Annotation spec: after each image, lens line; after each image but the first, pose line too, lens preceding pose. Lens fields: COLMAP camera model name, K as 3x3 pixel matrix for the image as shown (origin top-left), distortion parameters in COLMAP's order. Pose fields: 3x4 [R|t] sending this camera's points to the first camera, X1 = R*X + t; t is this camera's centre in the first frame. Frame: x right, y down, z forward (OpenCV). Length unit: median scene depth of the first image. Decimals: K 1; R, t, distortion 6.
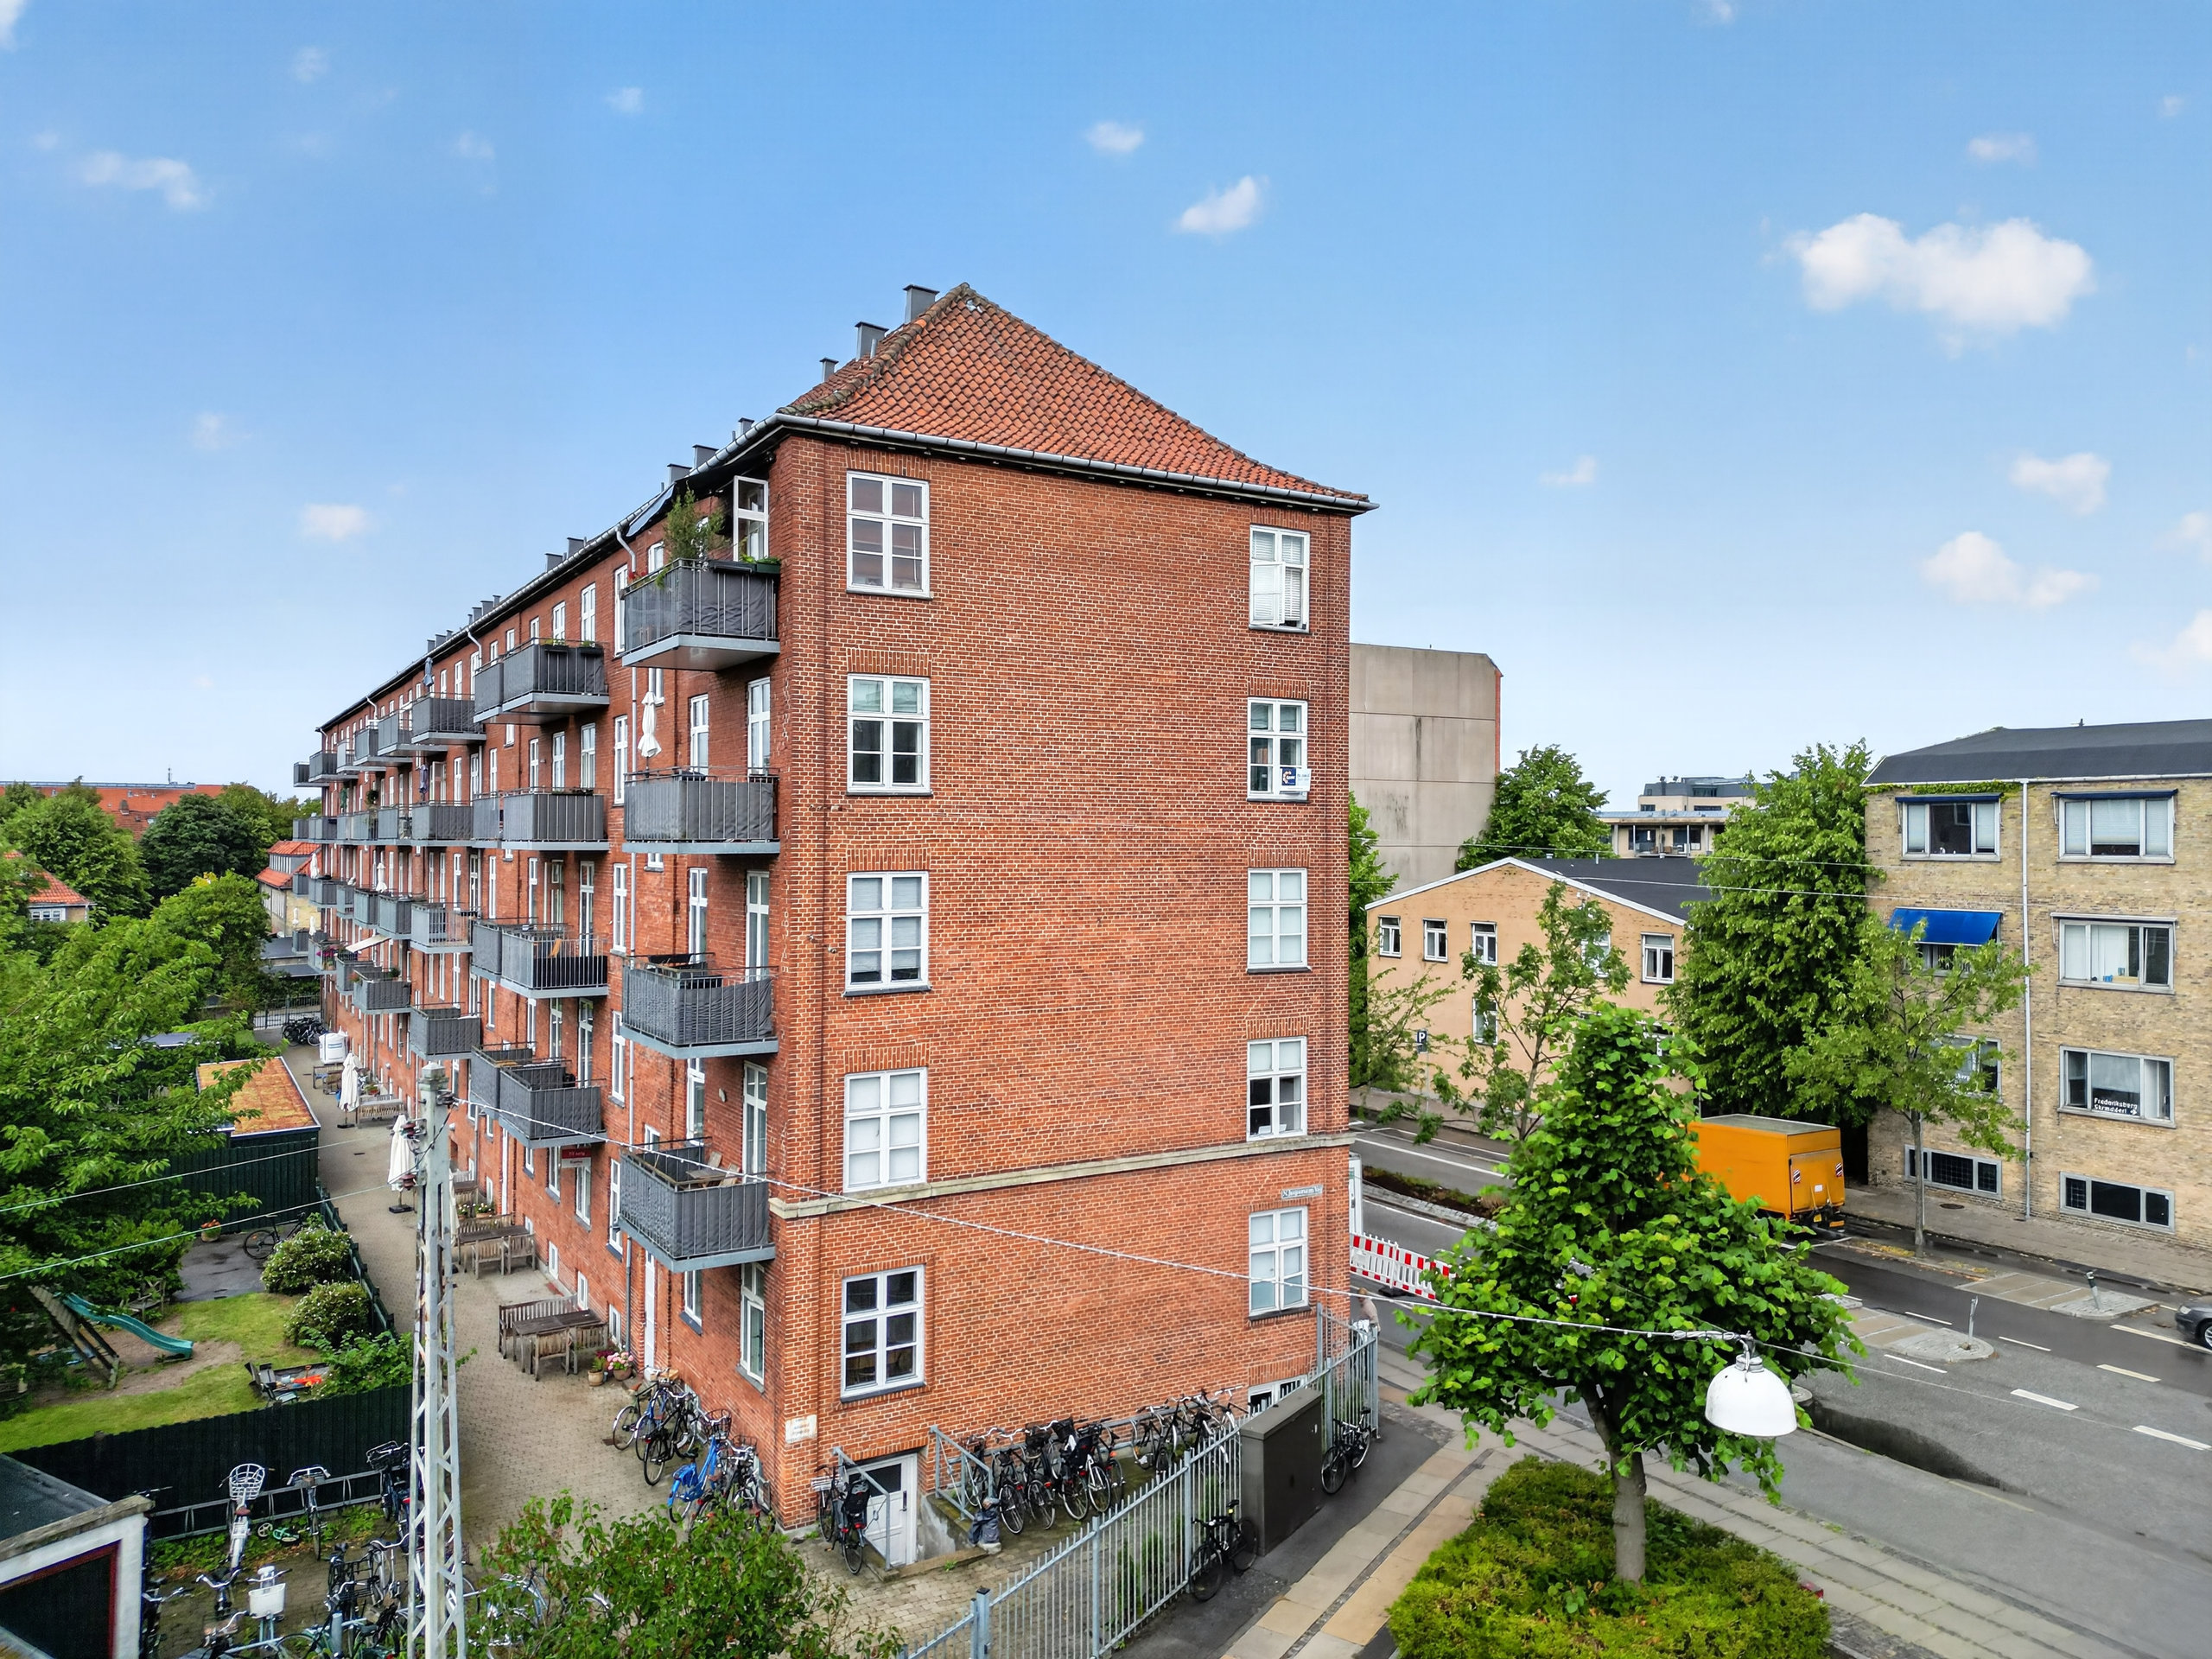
lens RADIAL K [[1558.7, 0, 1097.1], [0, 1558.7, 827.2], [0, 0, 1]] dist [0.040838, -0.037784]
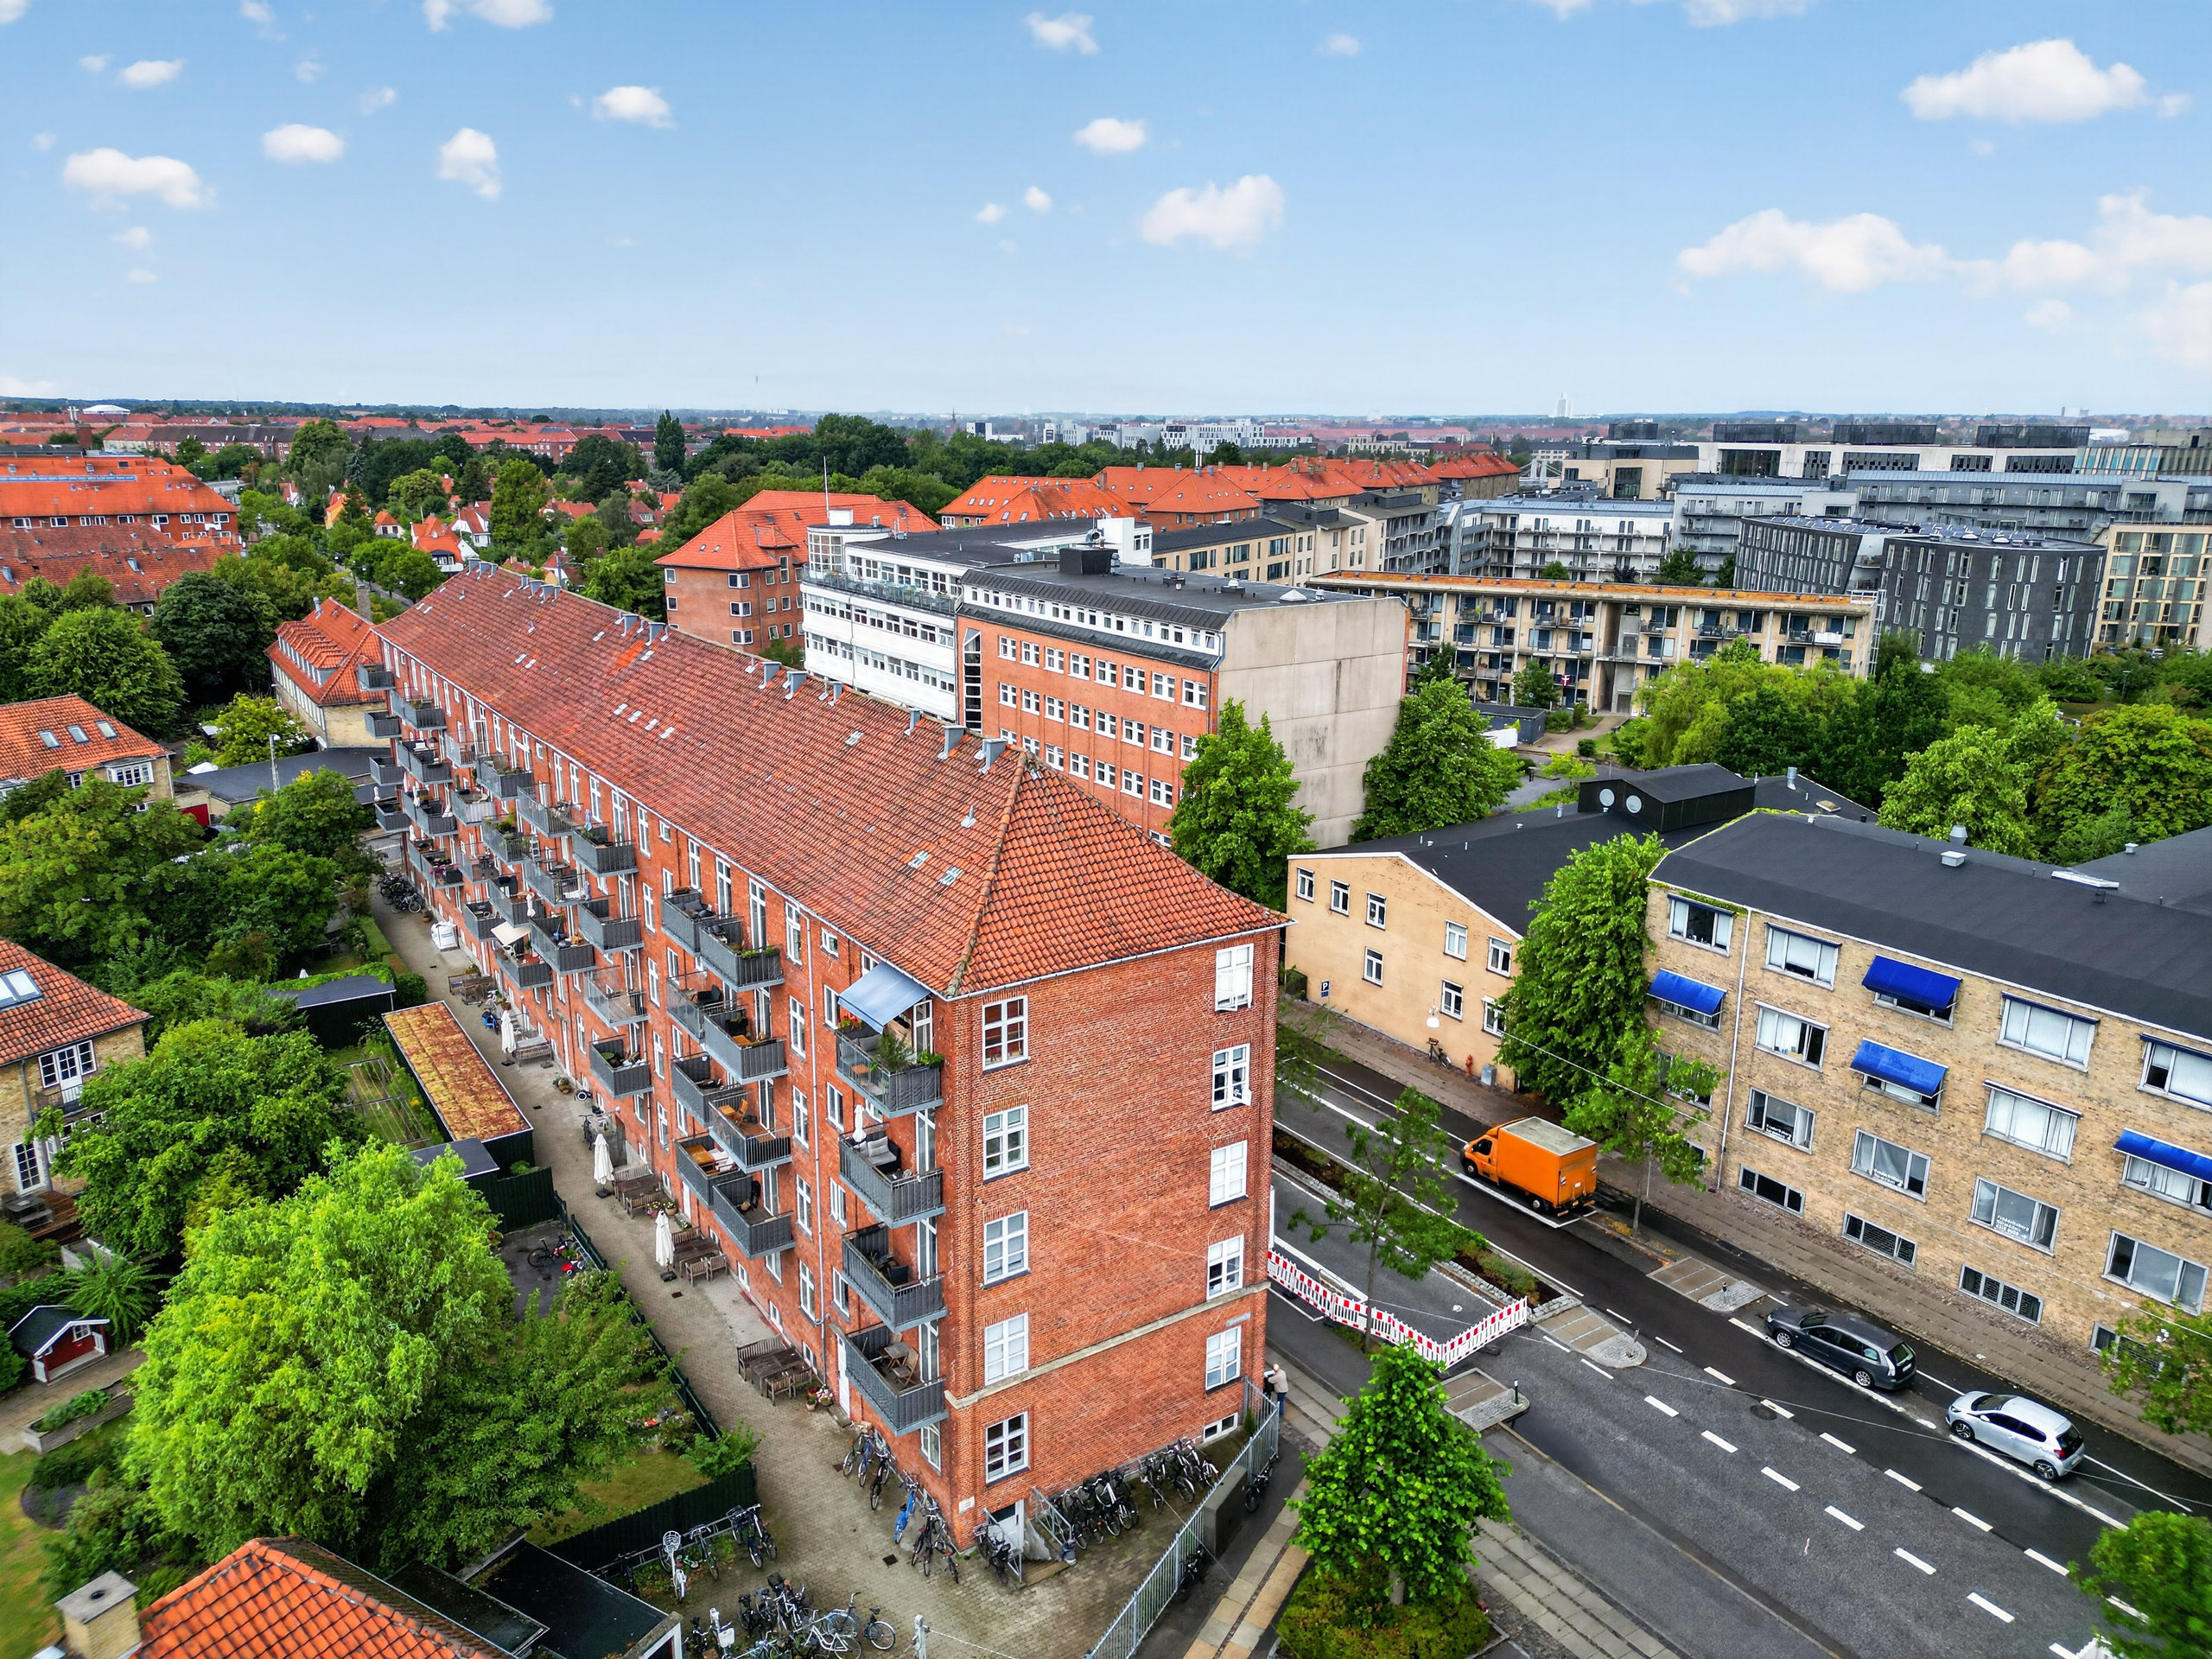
lens RADIAL K [[1558.7, 0, 1101.1], [0, 1558.7, 828.3], [0, 0, 1]] dist [0.040838, -0.037784]
pose [[0.998802, -0.007765, 0.048308, -0.093011], [-0.005443, 0.963567, 0.267410, -0.721094], [-0.048624, -0.267353, 0.962371, -0.470490]]
